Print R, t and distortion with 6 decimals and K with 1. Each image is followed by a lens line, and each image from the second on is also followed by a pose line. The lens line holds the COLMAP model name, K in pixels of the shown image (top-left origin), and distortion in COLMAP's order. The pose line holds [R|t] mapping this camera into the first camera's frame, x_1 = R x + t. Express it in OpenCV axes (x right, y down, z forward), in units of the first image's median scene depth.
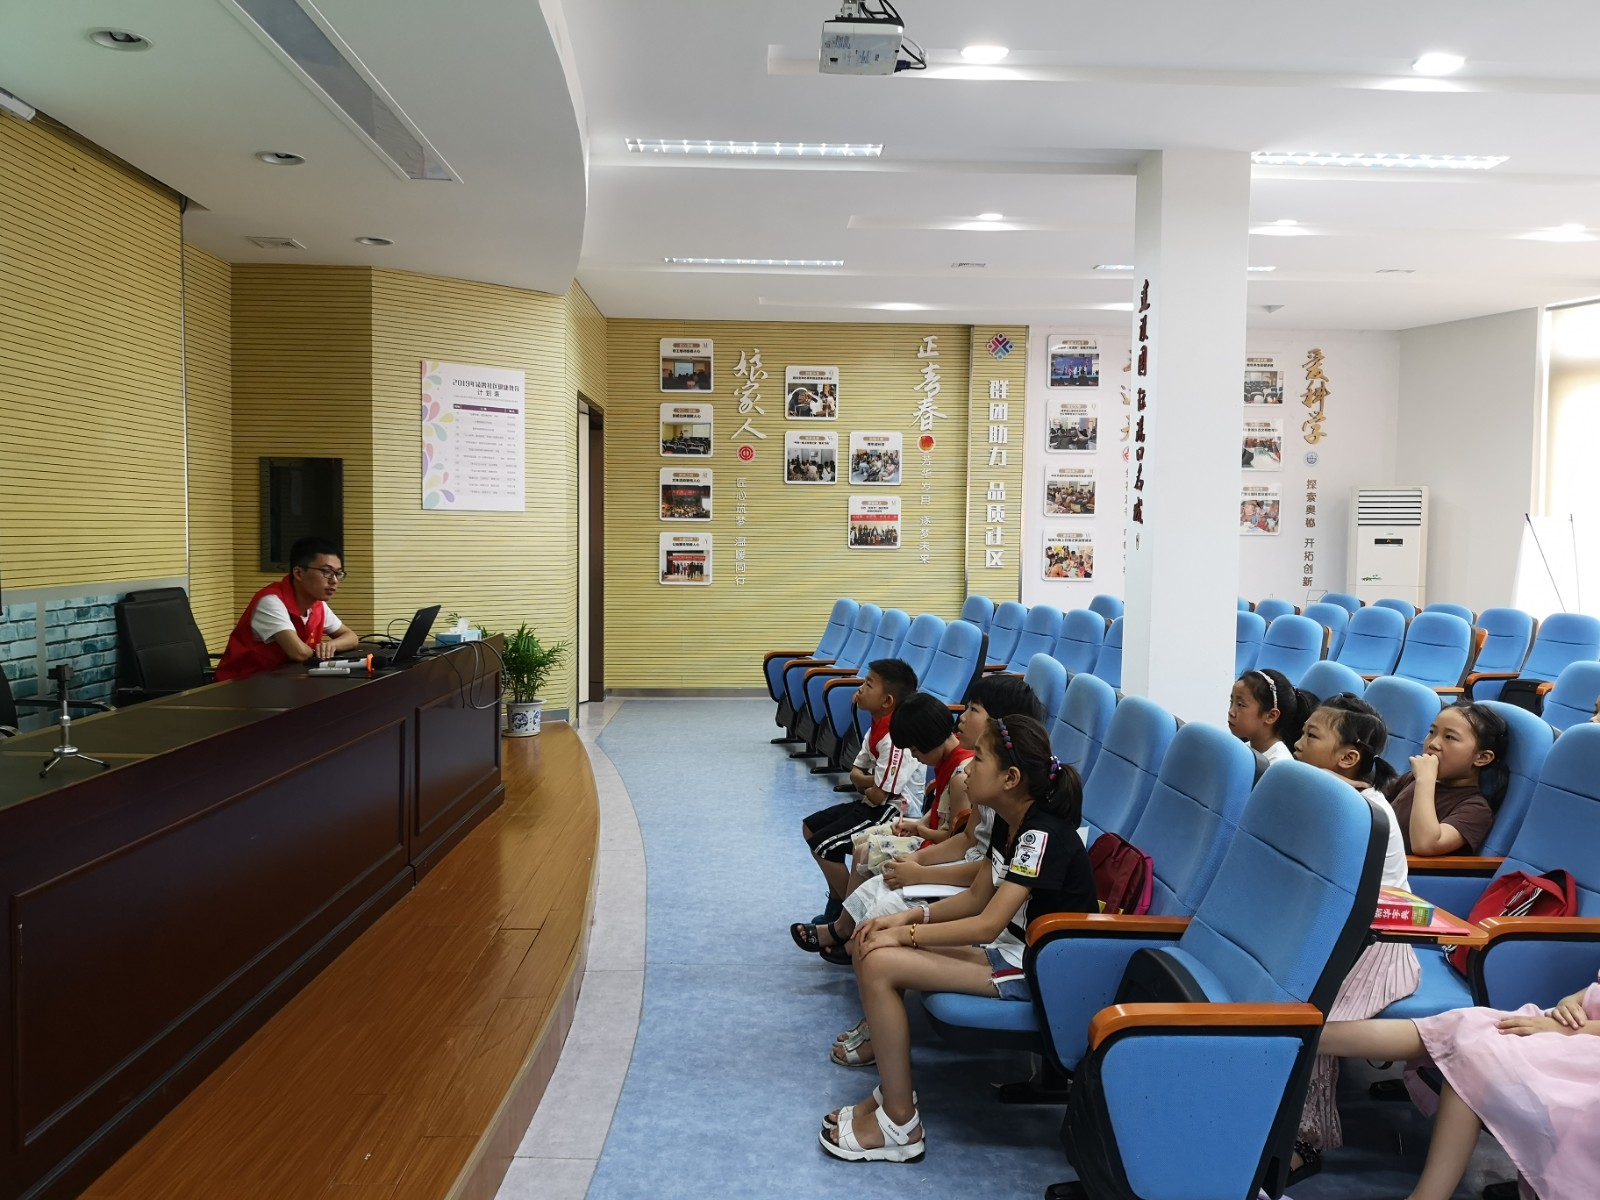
lens RADIAL K [[1231.5, 0, 807.5], [0, 1231.5, 605.0], [0, 0, 1]] dist [0.050924, -0.060627]
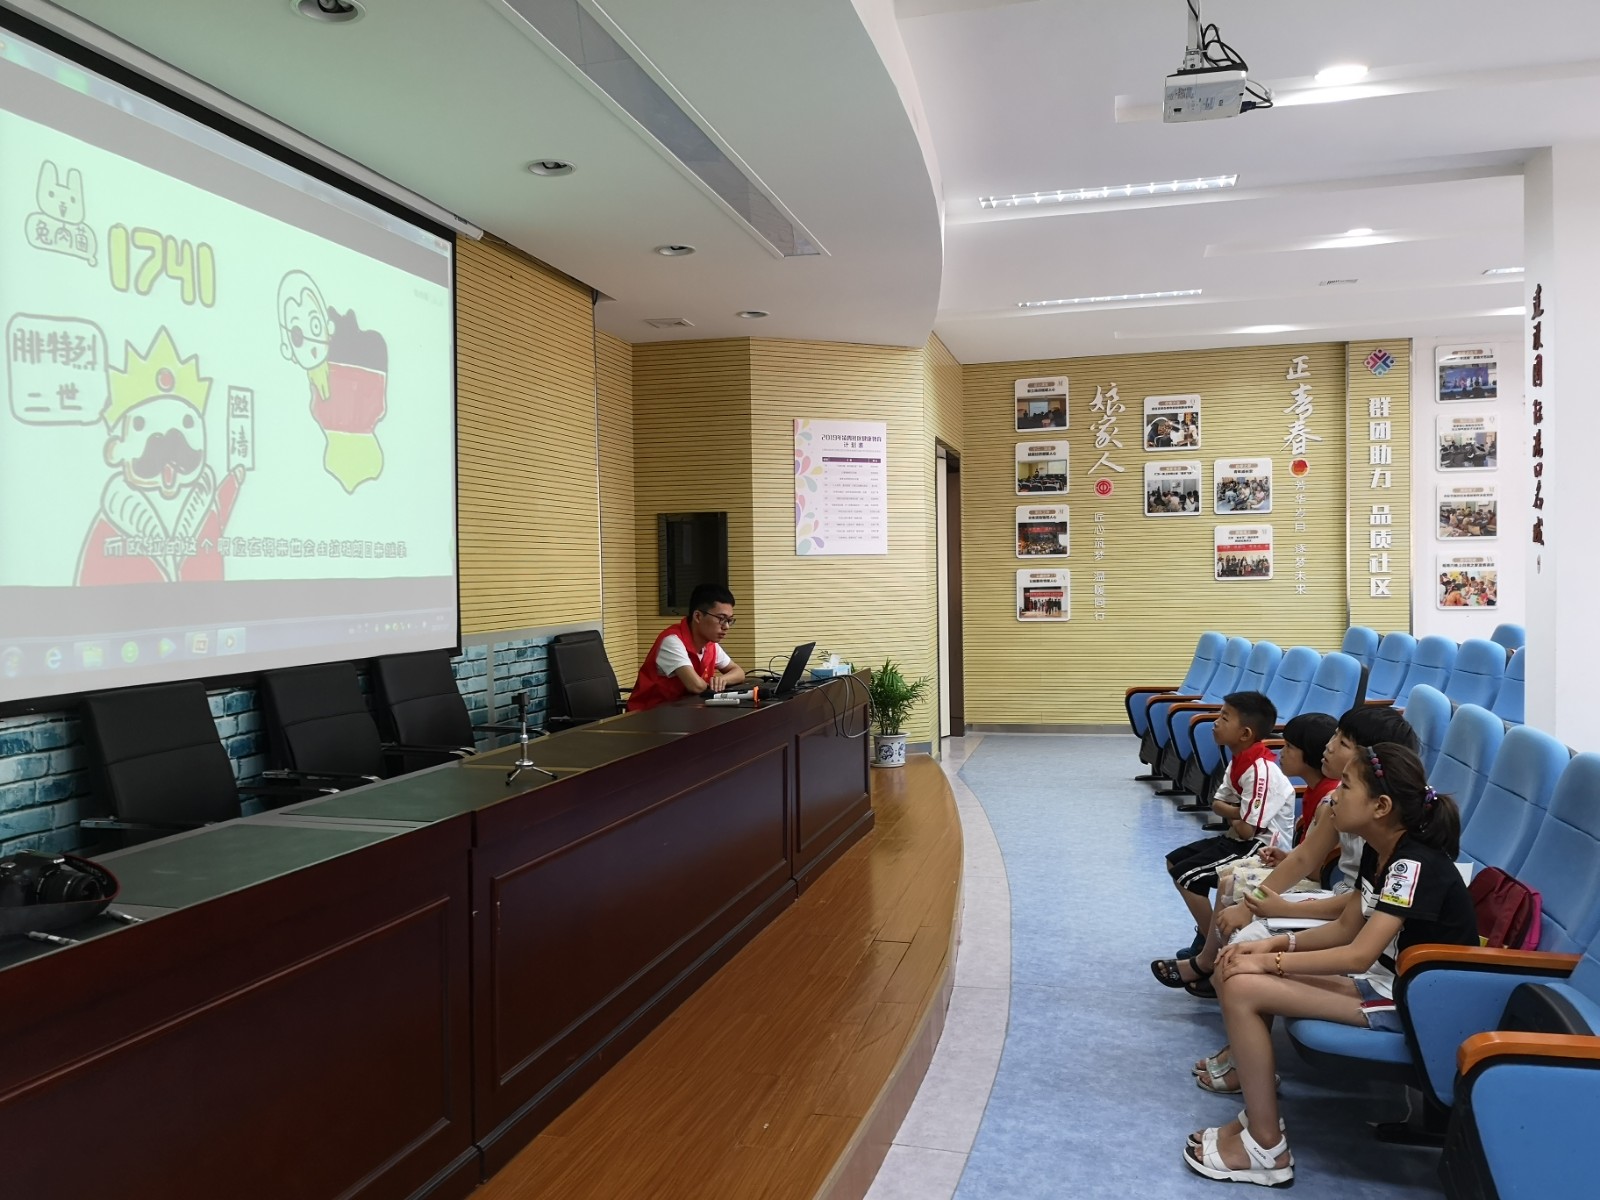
lens RADIAL K [[1231.5, 0, 791.9], [0, 1231.5, 602.4], [0, 0, 1]] dist [0.050924, -0.060627]
pose [[0.954752, -0.021318, -0.296640, 0.005616], [0.011374, 0.999315, -0.035209, 0.002315], [0.297187, 0.030242, 0.954340, -0.034118]]
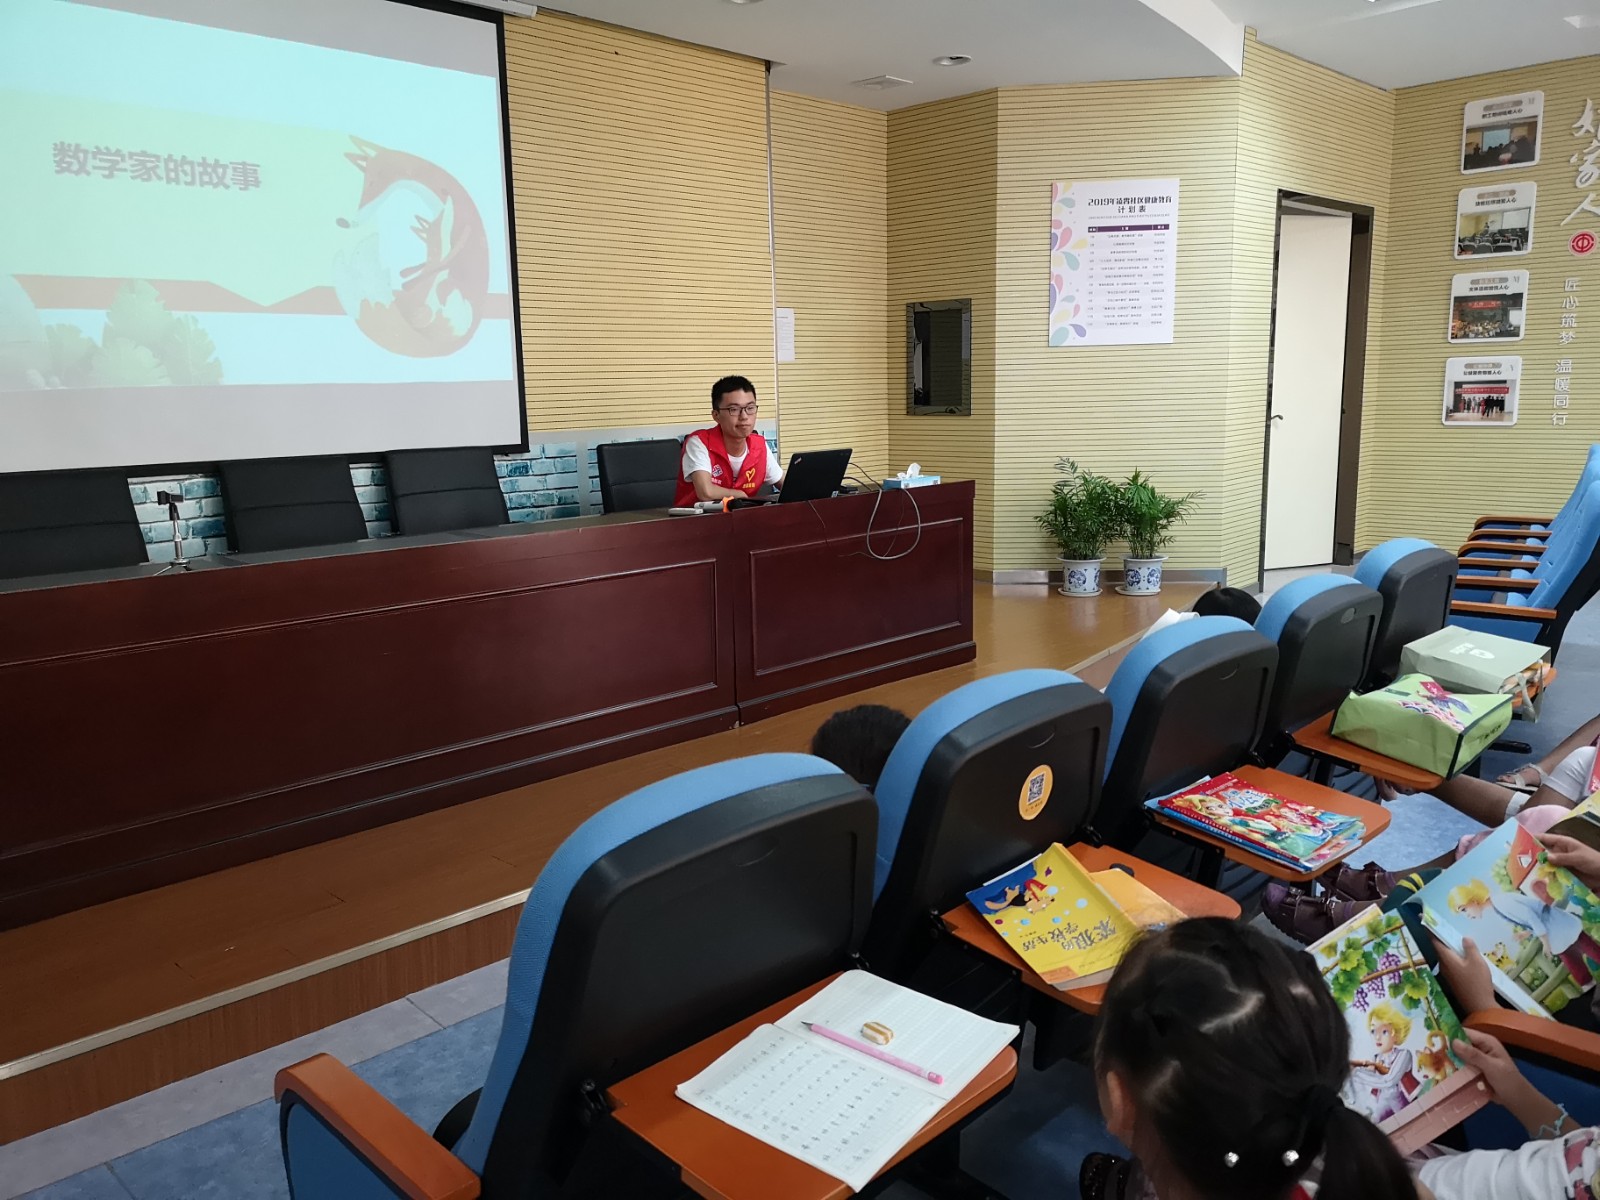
lens RADIAL K [[1231.5, 0, 806.4], [0, 1231.5, 605.5], [0, 0, 1]] dist [0.050924, -0.060627]
pose [[0.688818, 0.101538, -0.717788, 0.272253], [-0.010791, 0.991469, 0.129897, -0.001817], [0.724854, -0.081730, 0.684037, 0.212033]]
